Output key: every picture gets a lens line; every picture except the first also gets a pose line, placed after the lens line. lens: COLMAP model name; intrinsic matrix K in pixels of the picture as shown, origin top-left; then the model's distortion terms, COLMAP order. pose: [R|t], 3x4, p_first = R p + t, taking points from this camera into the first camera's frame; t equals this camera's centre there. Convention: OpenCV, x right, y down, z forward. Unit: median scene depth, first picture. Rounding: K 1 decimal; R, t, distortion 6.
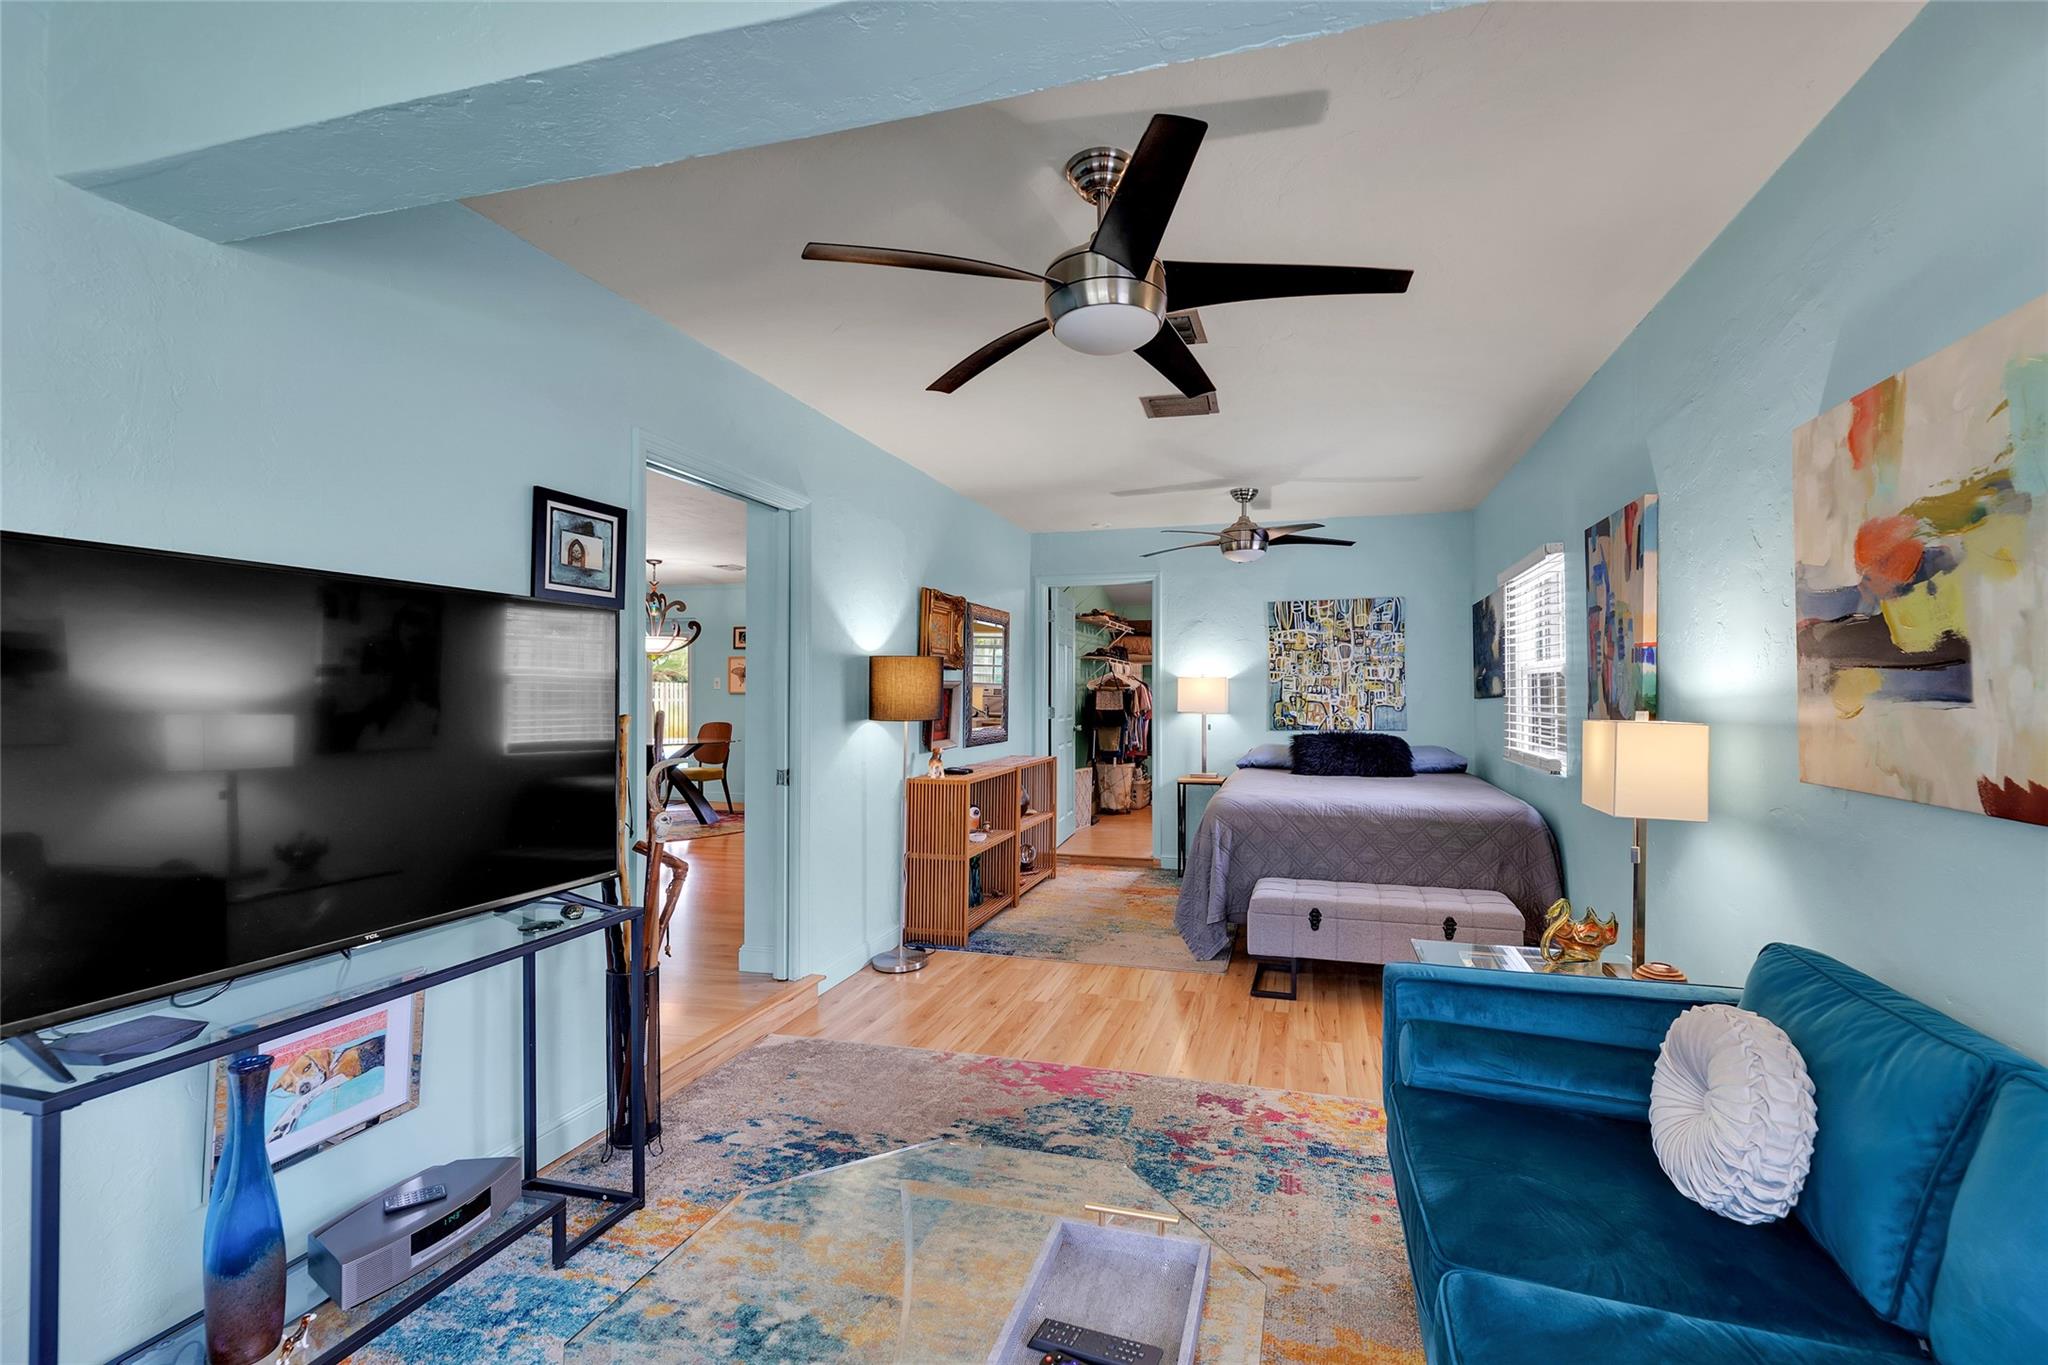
lens RADIAL K [[851.7, 0, 1038.6], [0, 851.7, 681.0], [0, 0, 1]] dist [0.003978, 0.000191]
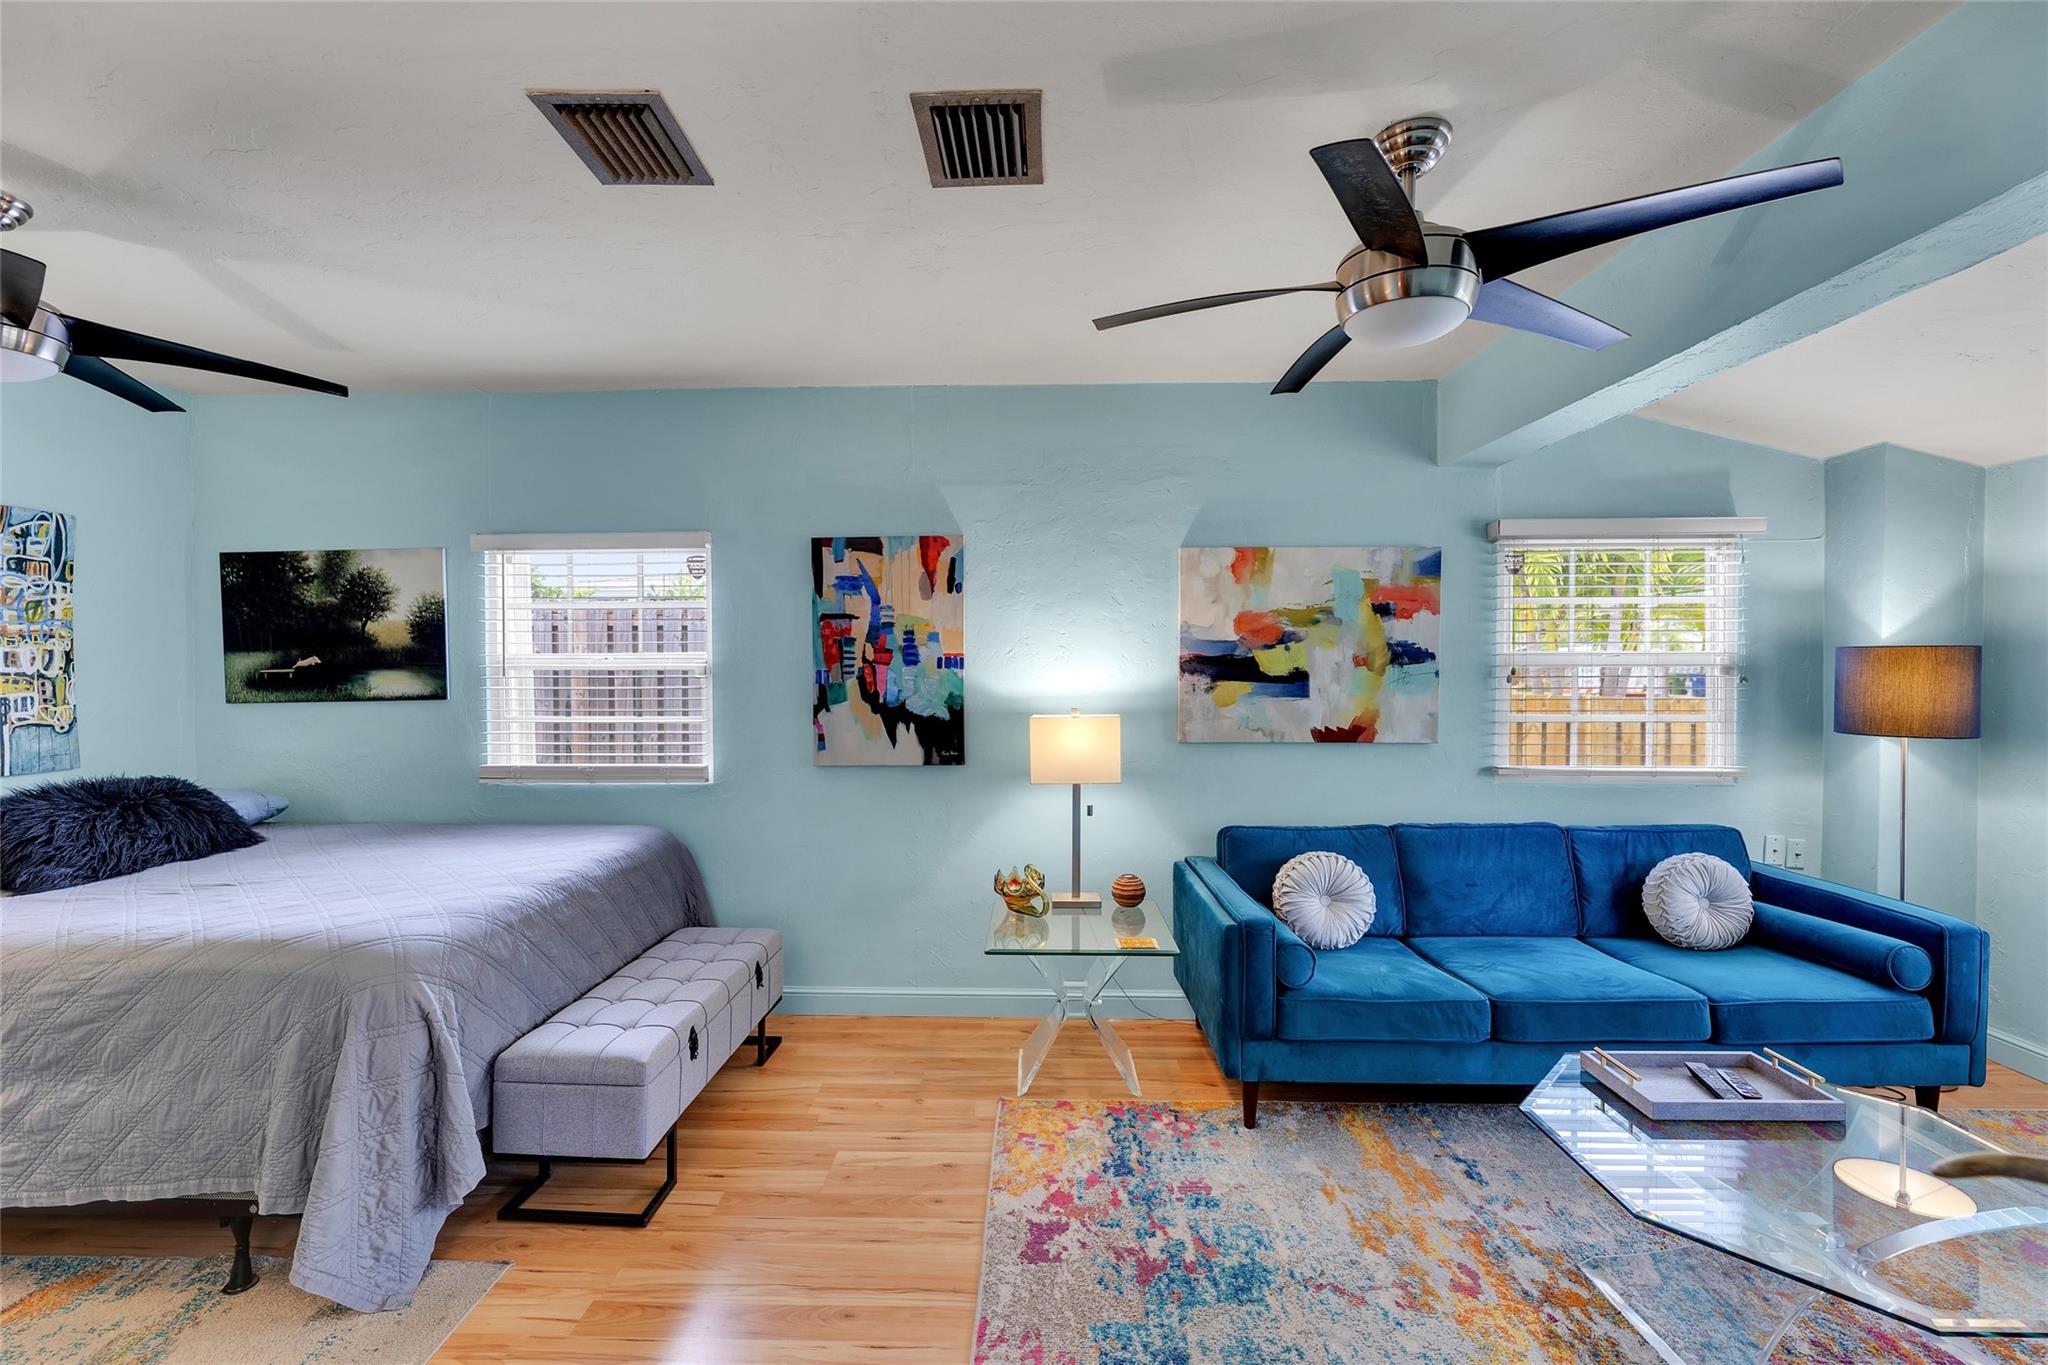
lens RADIAL K [[851.7, 0, 1041.8], [0, 851.7, 672.0], [0, 0, 1]] dist [0.003978, 0.000191]
pose [[-0.278926, -0.014947, 0.960196, -0.604377], [-0.012919, 0.999847, 0.011811, -0.038592], [-0.960226, -0.009110, -0.279076, 1.406531]]
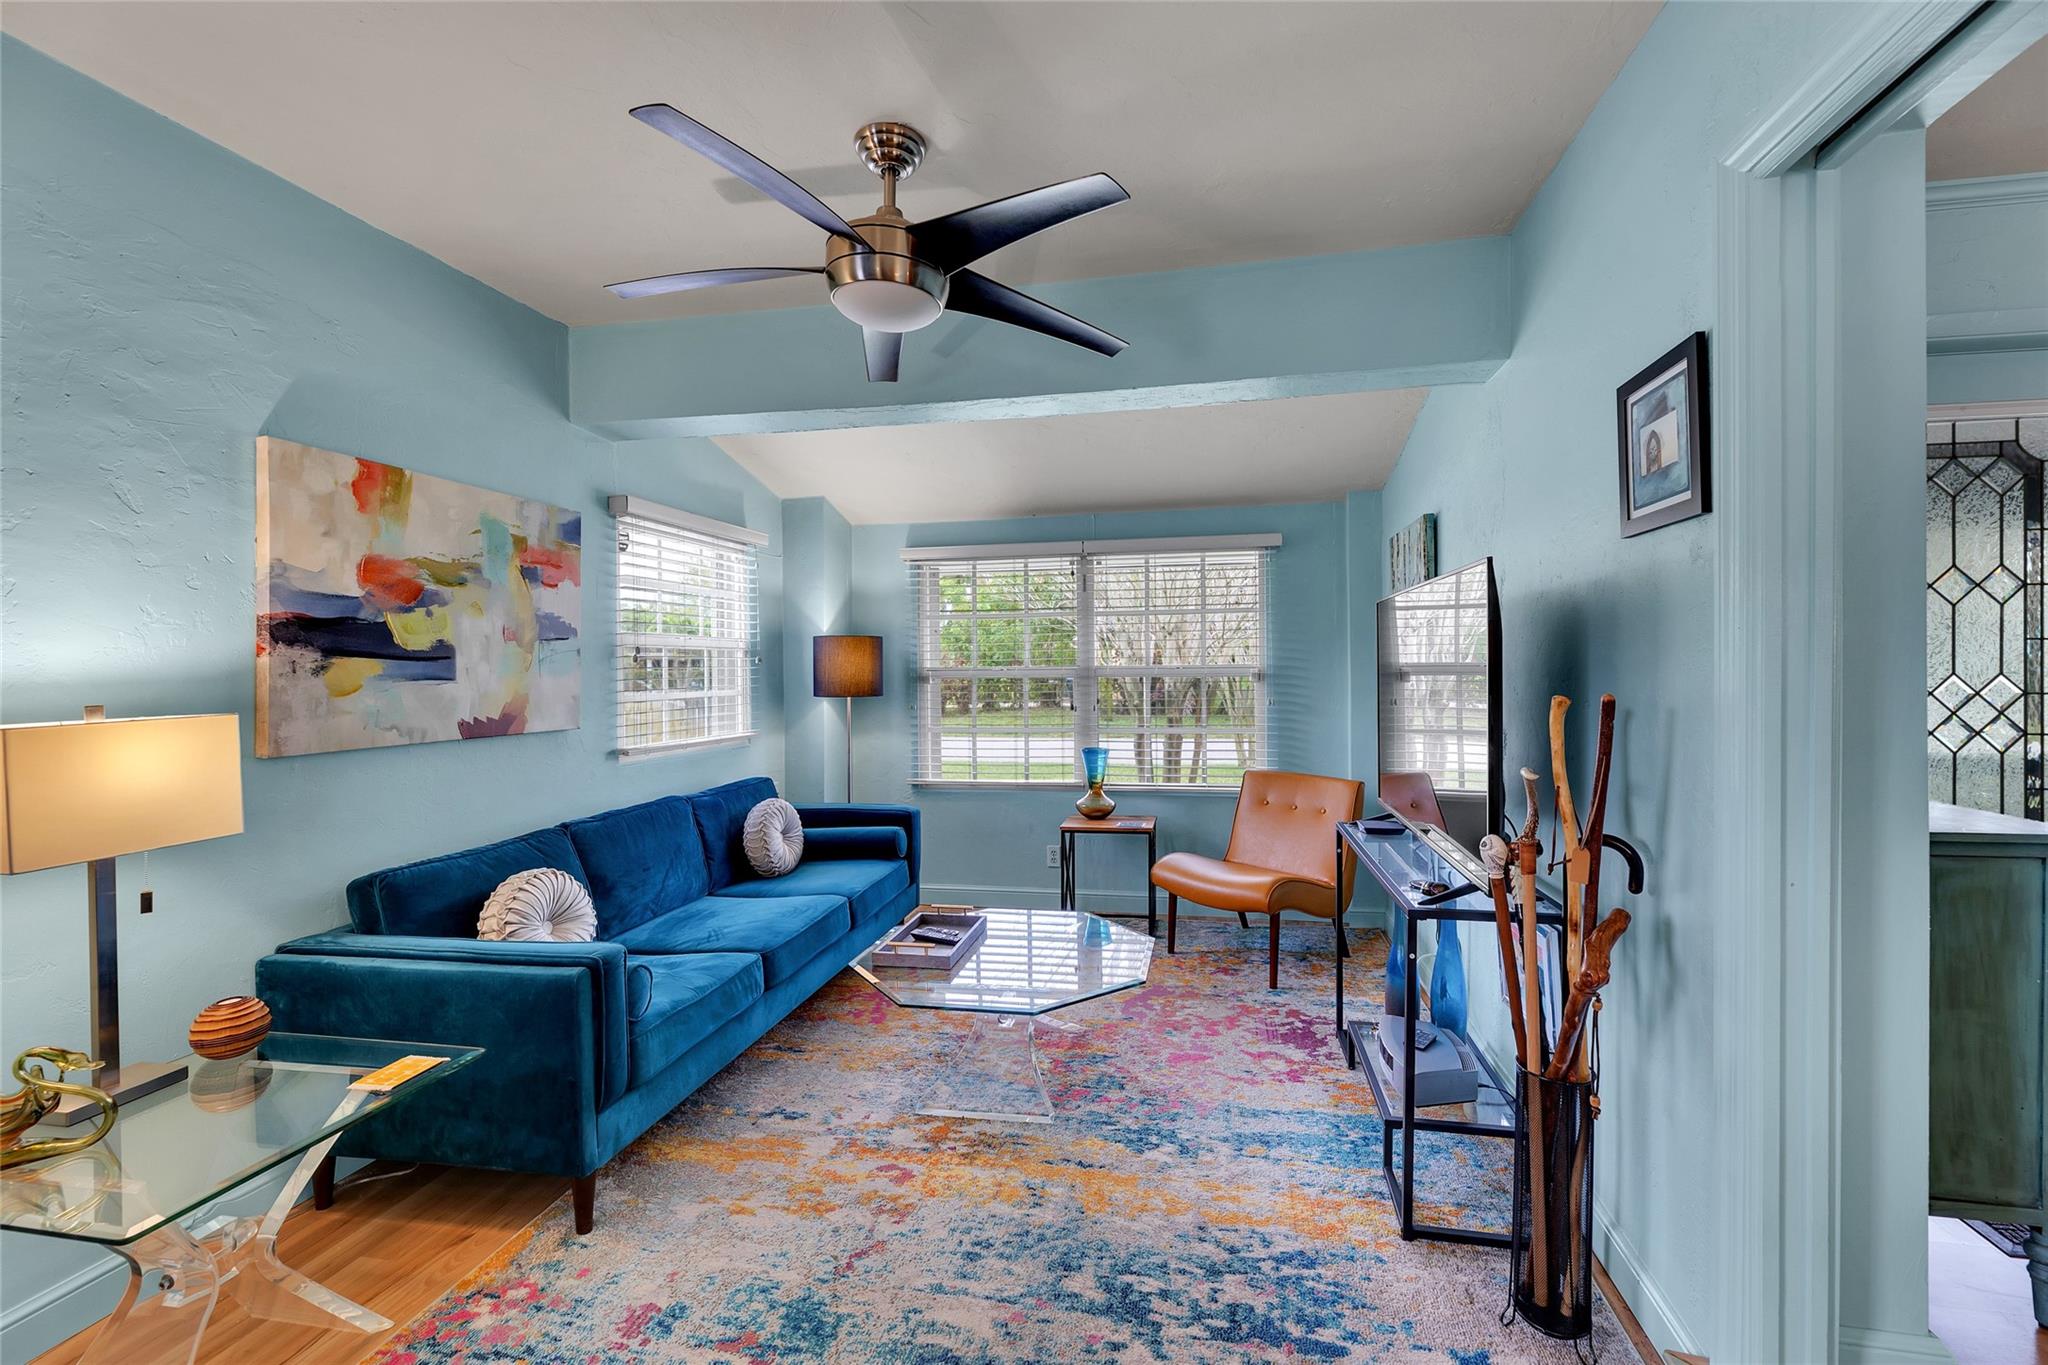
lens RADIAL K [[851.7, 0, 1050.5], [0, 851.7, 668.8], [0, 0, 1]] dist [0.003978, 0.000191]
pose [[-0.993812, 0.003197, -0.111031, 0.009311], [0.004613, 0.999911, -0.012503, 0.017436], [0.110981, -0.012938, -0.993738, 1.732613]]
